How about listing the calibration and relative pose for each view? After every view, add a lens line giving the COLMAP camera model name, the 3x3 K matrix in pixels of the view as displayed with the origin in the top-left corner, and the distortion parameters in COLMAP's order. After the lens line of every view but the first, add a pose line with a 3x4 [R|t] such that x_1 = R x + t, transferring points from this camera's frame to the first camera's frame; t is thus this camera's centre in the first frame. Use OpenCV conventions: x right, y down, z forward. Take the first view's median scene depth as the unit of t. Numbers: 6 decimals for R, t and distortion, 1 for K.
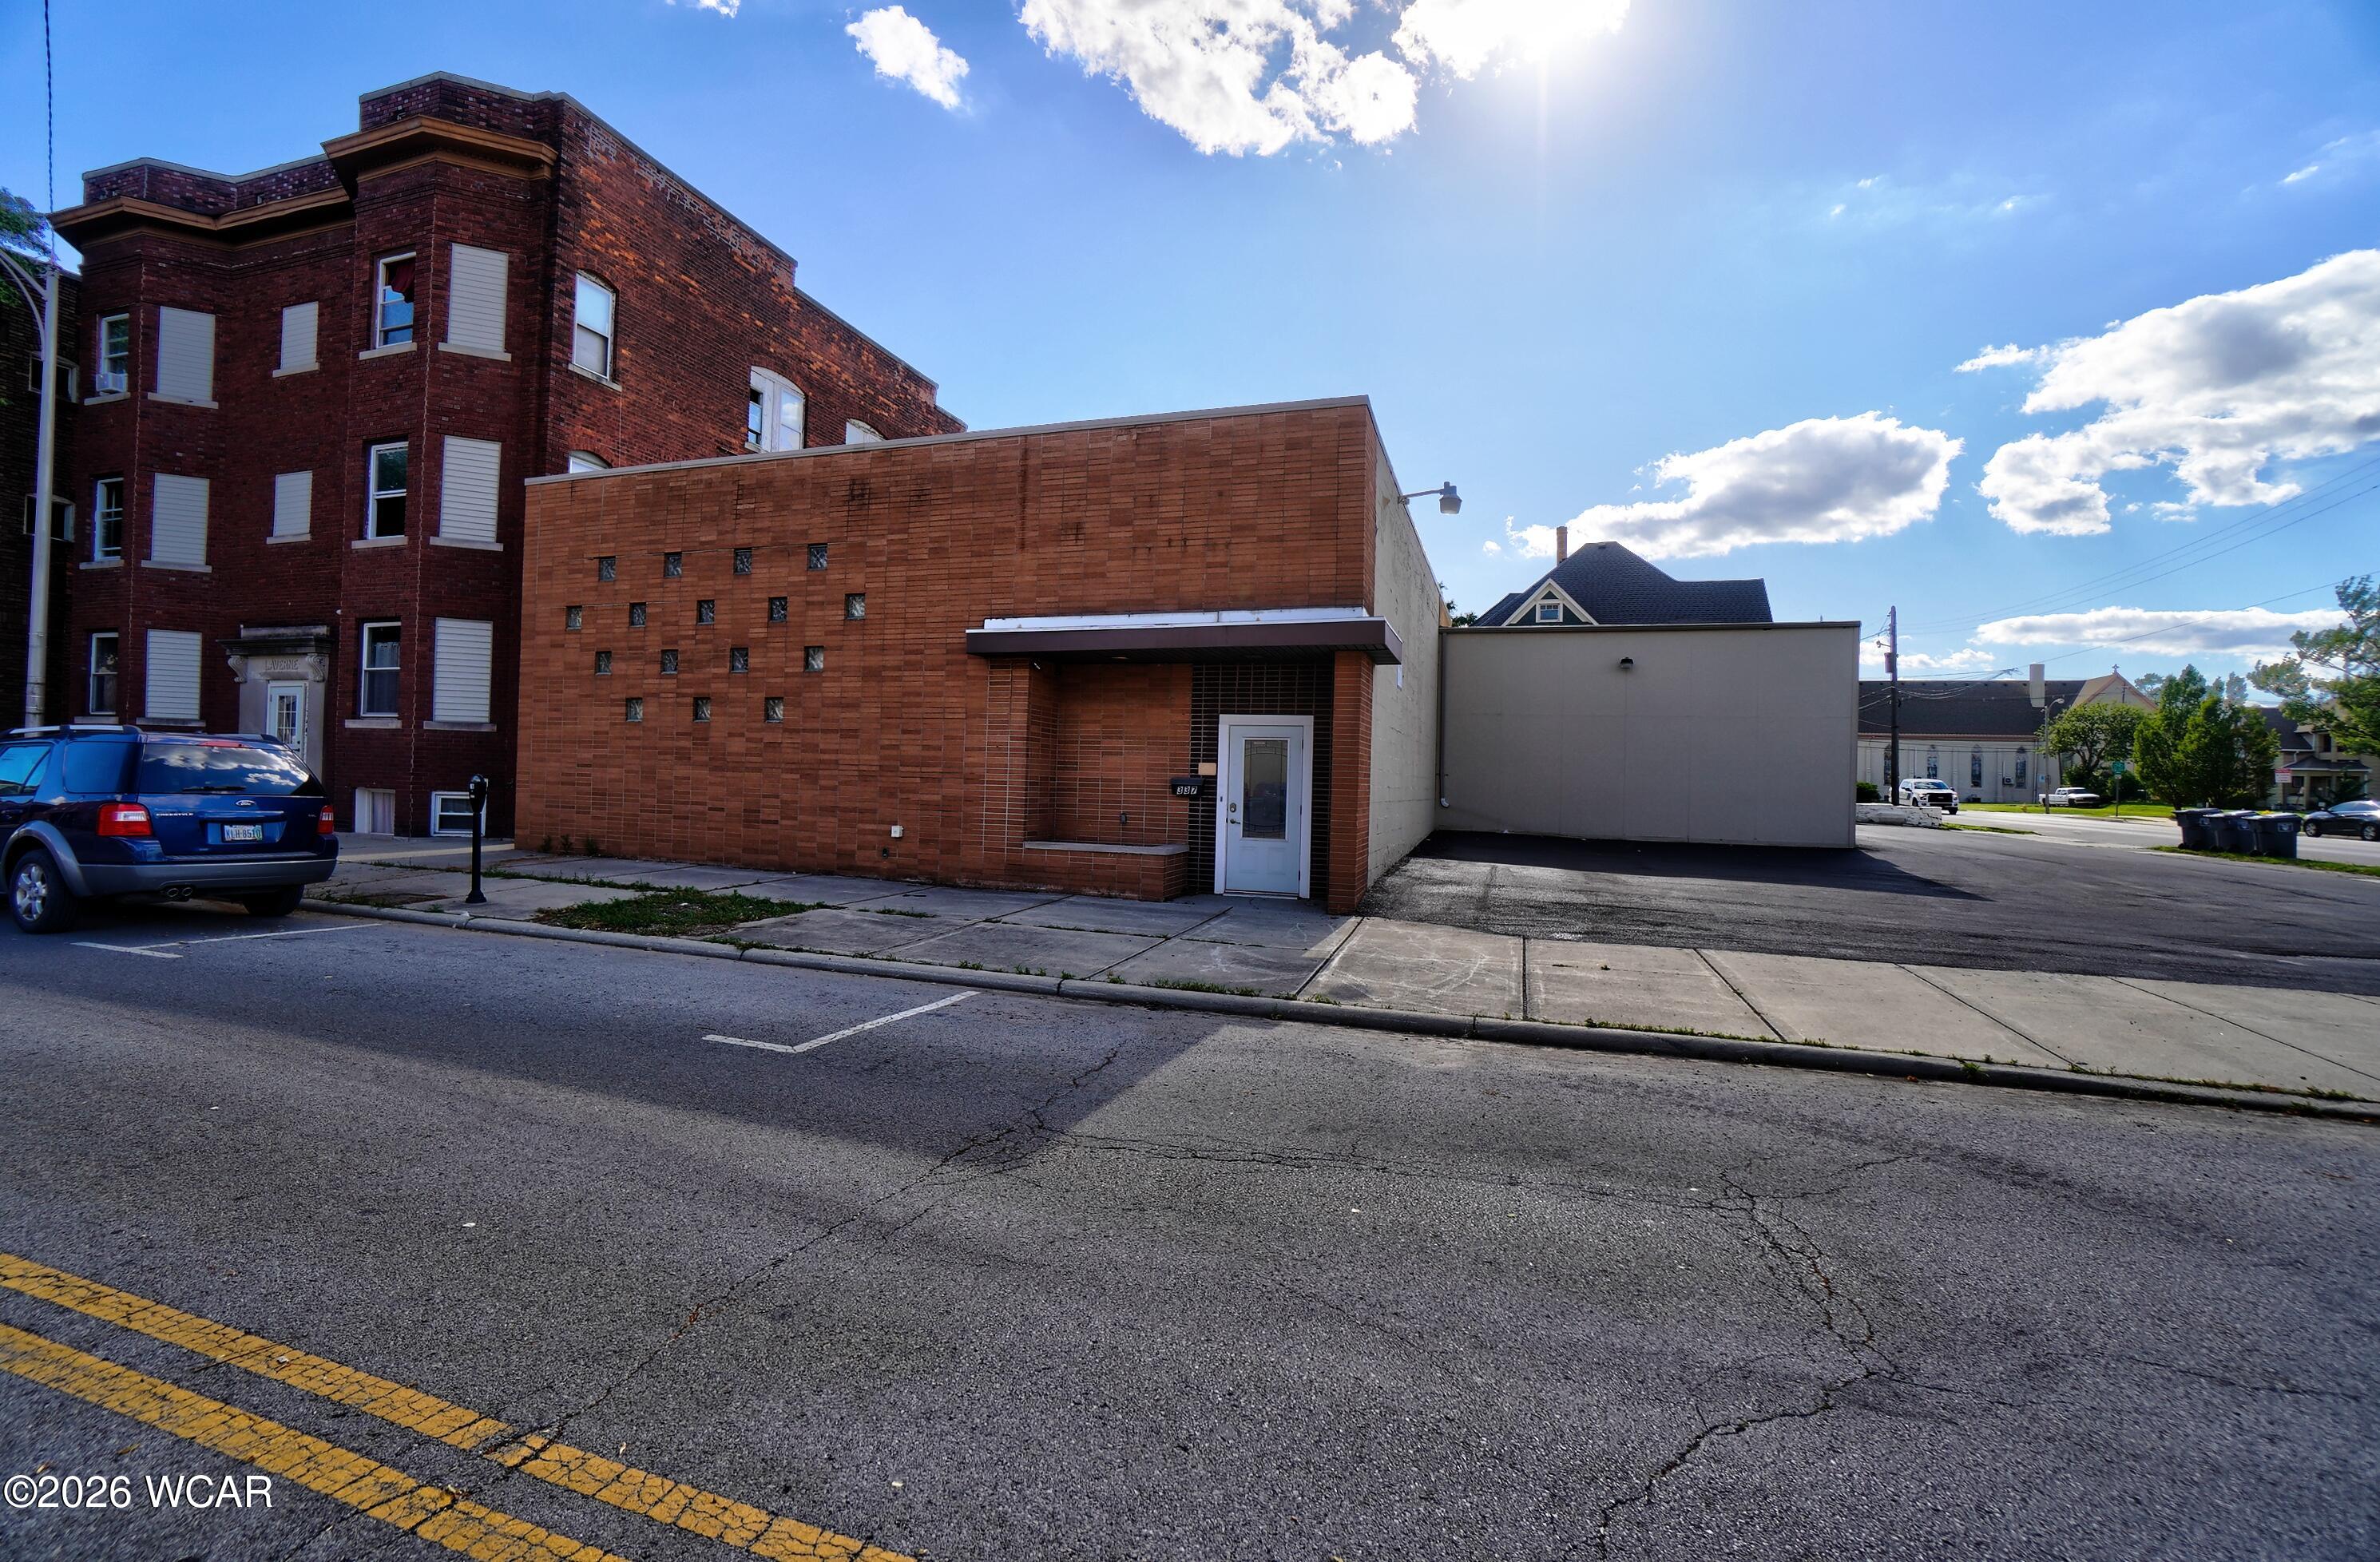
lens RADIAL K [[1062.8, 0, 1147.1], [0, 1062.8, 775.3], [0, 0, 1]] dist [-0.064051, 0.025530]
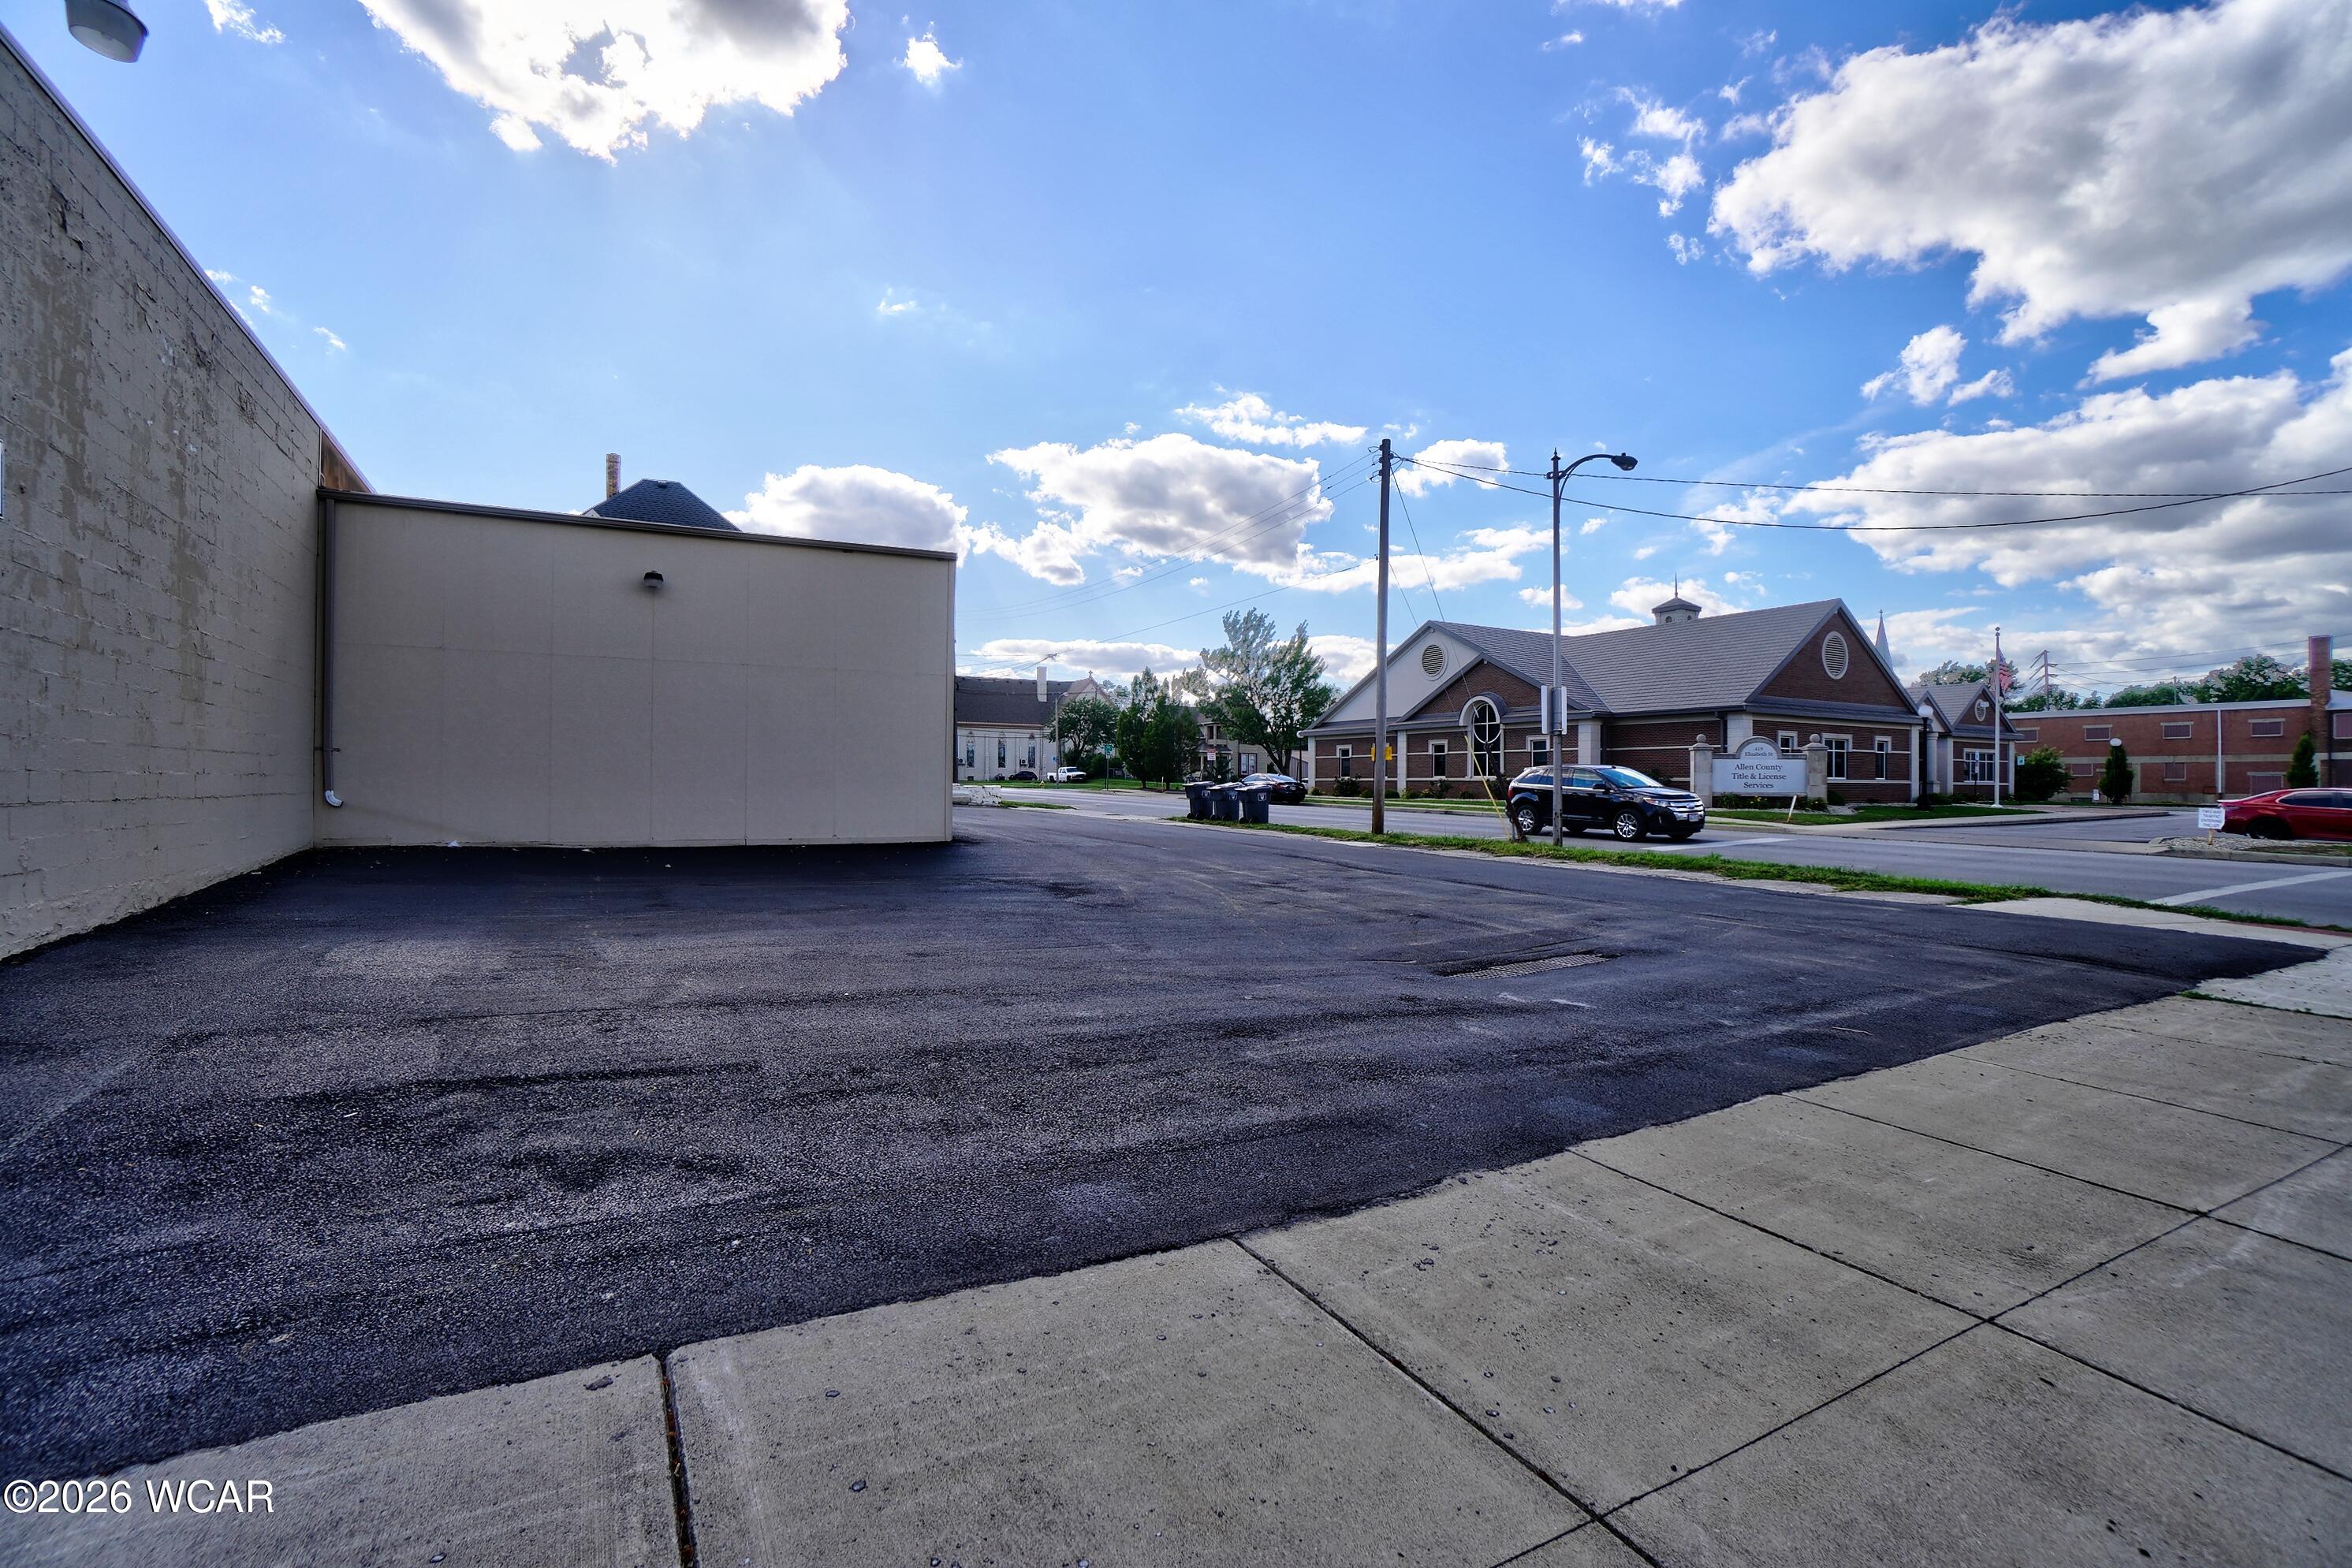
lens RADIAL K [[1034.0, 0, 1159.7], [0, 1034.0, 777.8], [0, 0, 1]] dist [-0.062567, 0.021250]
pose [[0.669459, -0.018607, 0.742616, 0.272895], [0.005992, 0.999789, 0.019649, 0.010286], [-0.742825, -0.008705, 0.669429, 0.460696]]
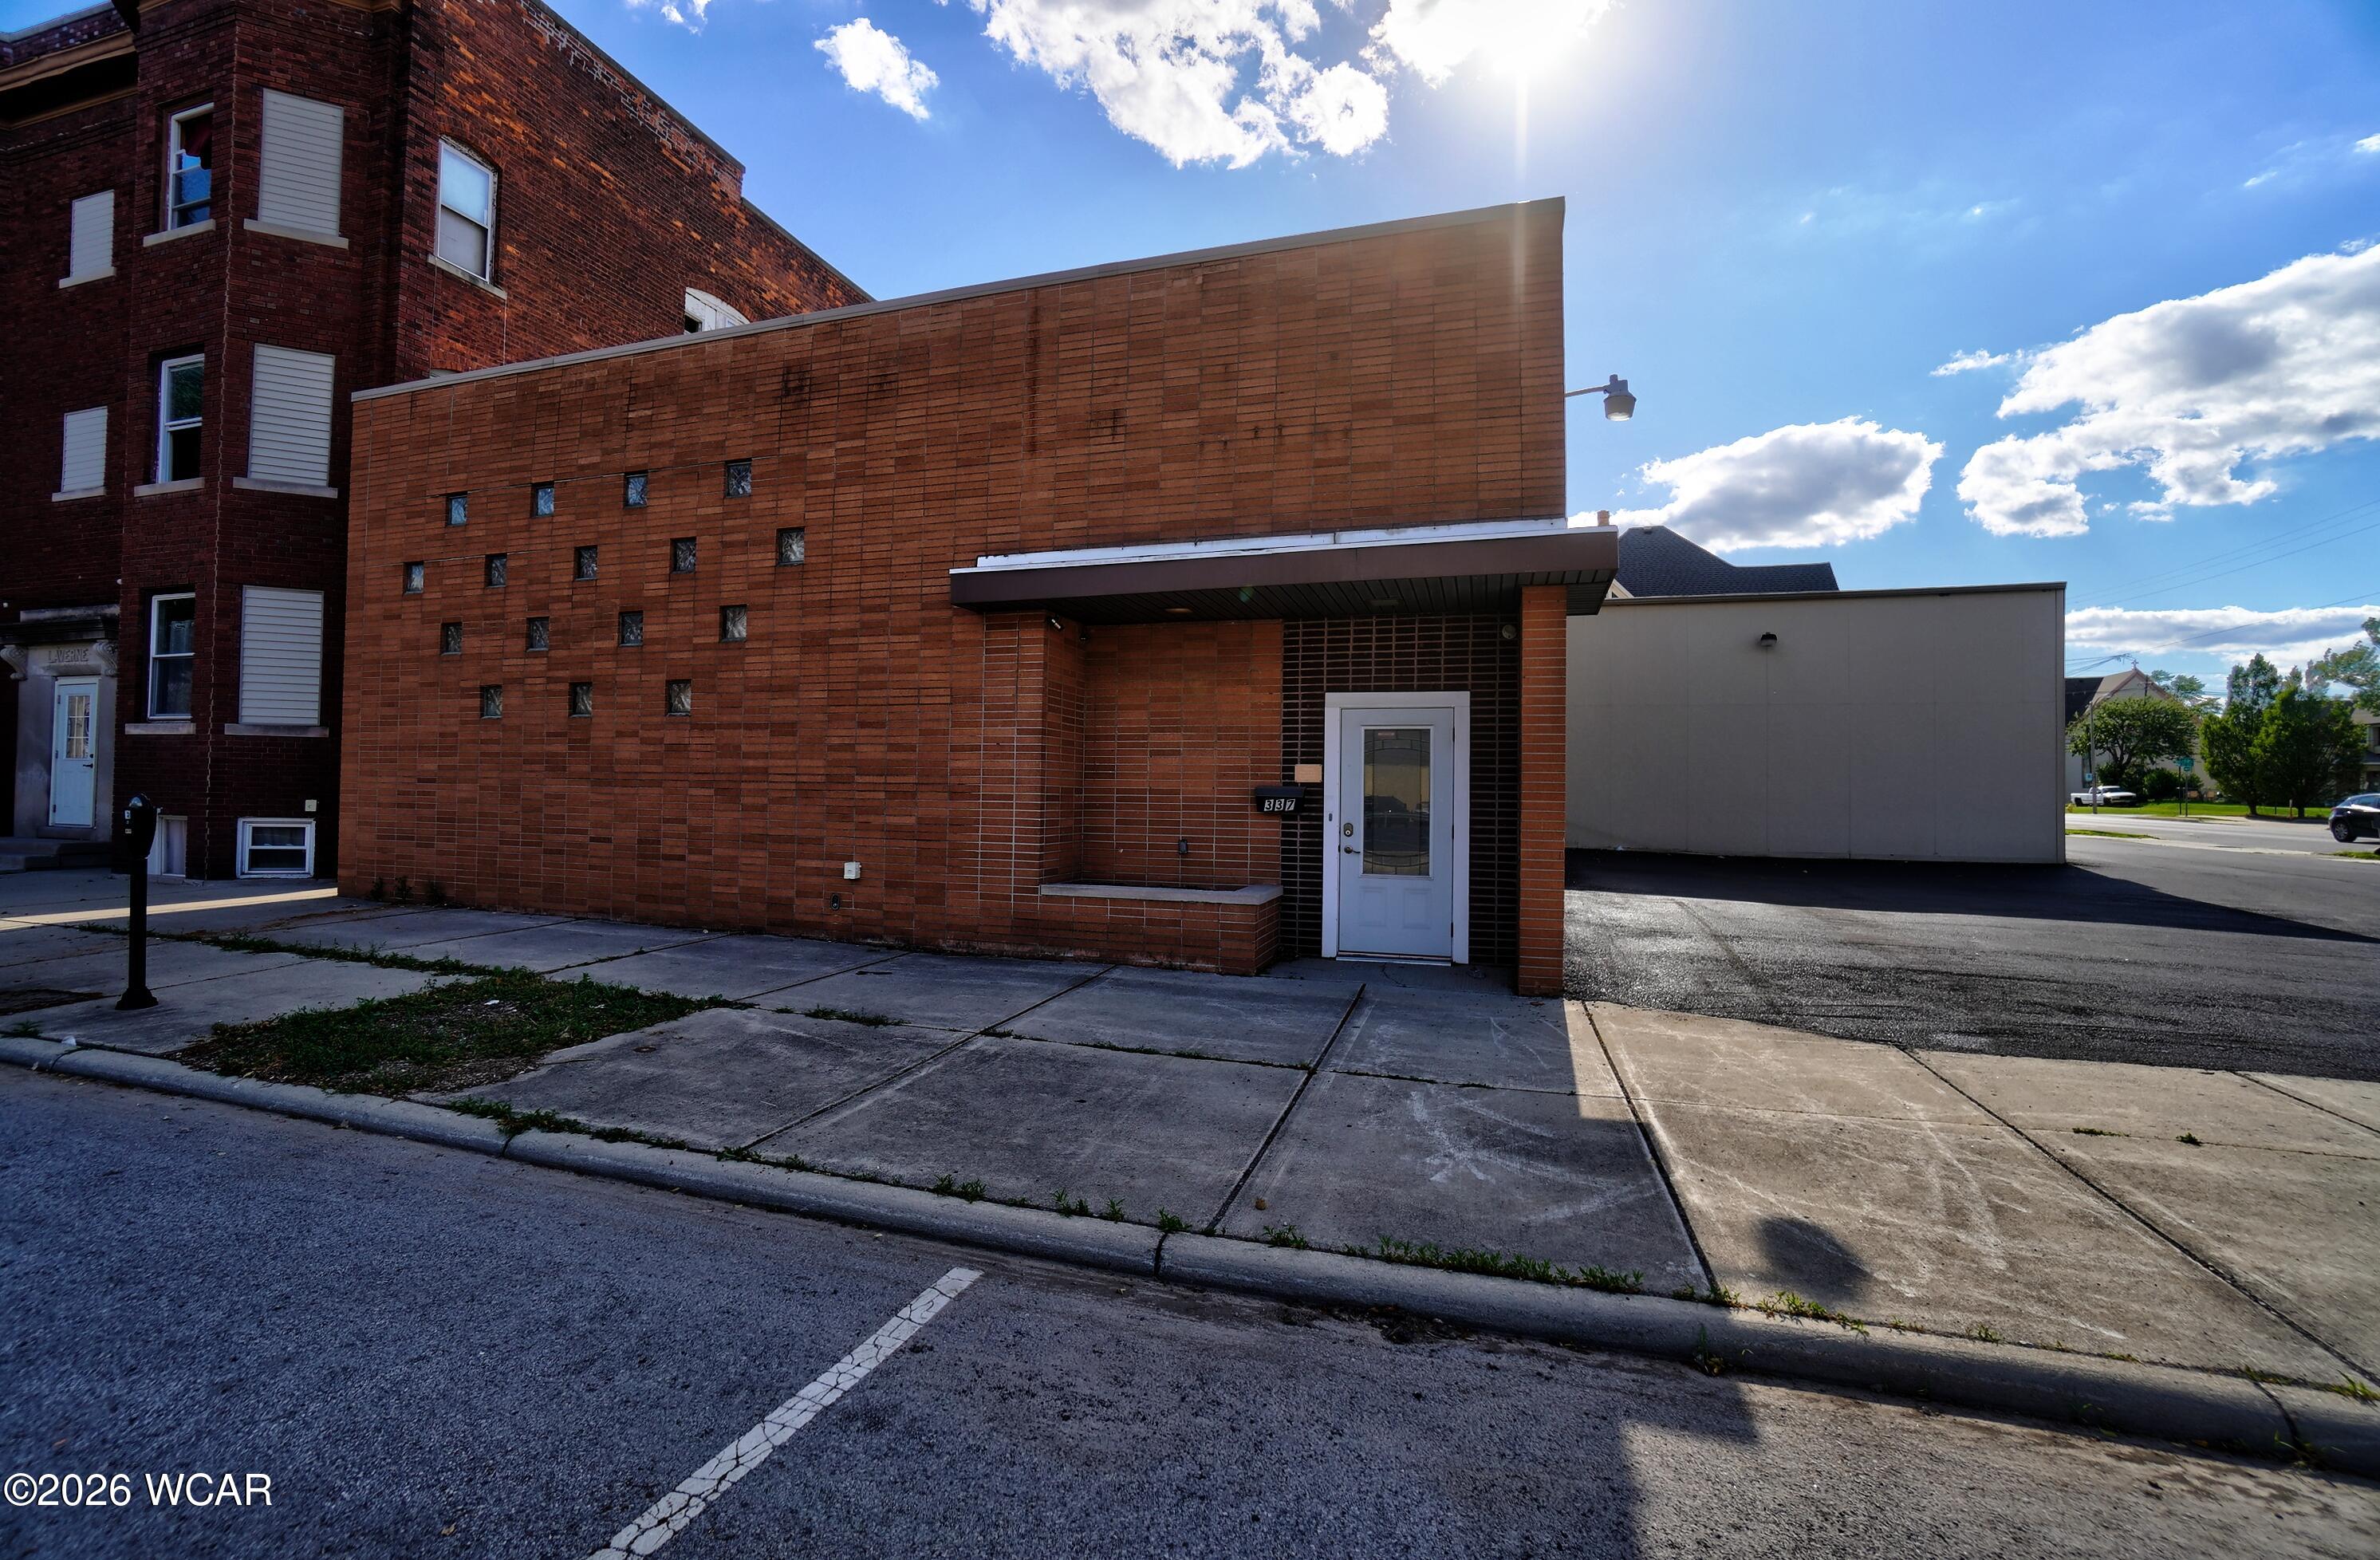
lens RADIAL K [[1060.0, 0, 1154.2], [0, 1060.0, 769.0], [0, 0, 1]] dist [-0.065547, 0.025249]
pose [[0.999817, -0.012697, 0.014325, -0.043739], [0.012920, 0.999795, -0.015584, 0.000431], [-0.014125, 0.015766, 0.999776, 0.275056]]
